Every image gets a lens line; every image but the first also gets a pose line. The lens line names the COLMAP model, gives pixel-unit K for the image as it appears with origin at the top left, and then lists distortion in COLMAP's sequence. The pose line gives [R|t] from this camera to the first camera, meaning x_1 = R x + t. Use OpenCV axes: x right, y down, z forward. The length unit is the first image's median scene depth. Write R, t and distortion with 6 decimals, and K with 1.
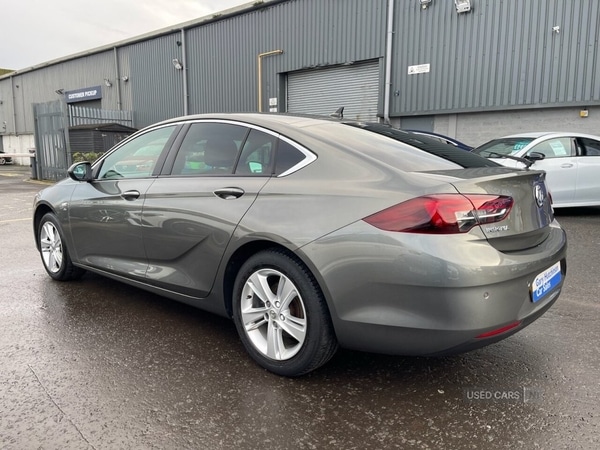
lens RADIAL K [[461.9, 0, 299.3], [0, 461.9, 226.5], [0, 0, 1]] dist [0.086956, -0.117112]
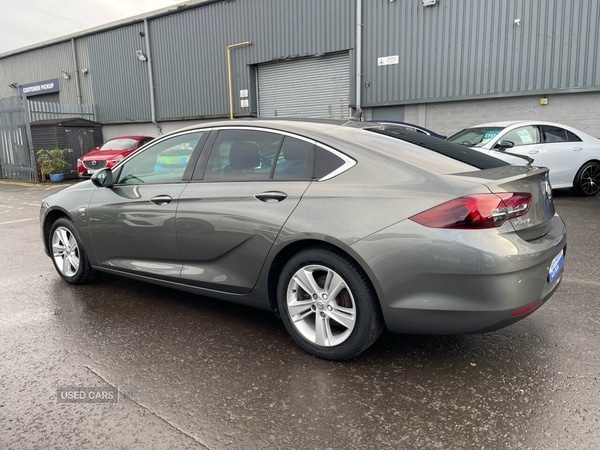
lens RADIAL K [[461.9, 0, 305.0], [0, 461.9, 223.4], [0, 0, 1]] dist [0.086956, -0.117112]
pose [[0.994991, -0.042293, 0.090576, -0.124041], [0.040528, 0.998953, 0.021236, -0.021287], [-0.091379, -0.017459, 0.995663, -0.062614]]
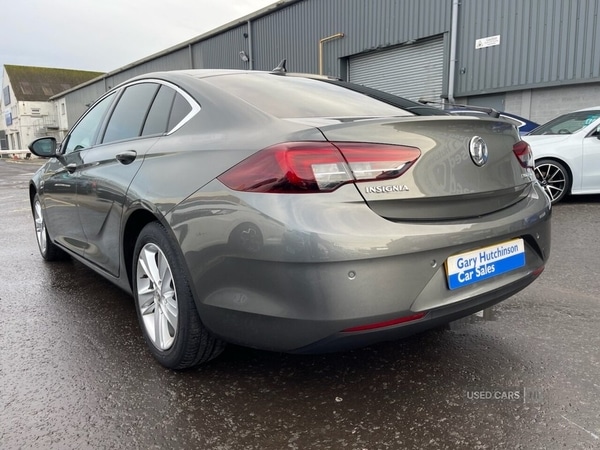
lens RADIAL K [[461.9, 0, 299.9], [0, 461.9, 227.7], [0, 0, 1]] dist [0.086956, -0.117112]
pose [[0.982992, 0.009692, -0.183391, 0.238942], [-0.006933, 0.999853, 0.015683, 0.032095], [0.183516, -0.014145, 0.982915, 0.136324]]
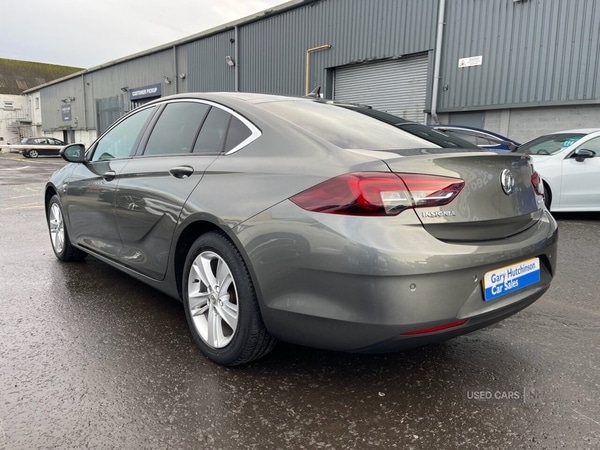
lens RADIAL K [[461.9, 0, 296.2], [0, 461.9, 227.5], [0, 0, 1]] dist [0.086956, -0.117112]
pose [[0.990604, 0.039039, -0.131073, 0.154205], [-0.038618, 0.999237, 0.005753, 0.020436], [0.131198, -0.000637, 0.991356, 0.053189]]
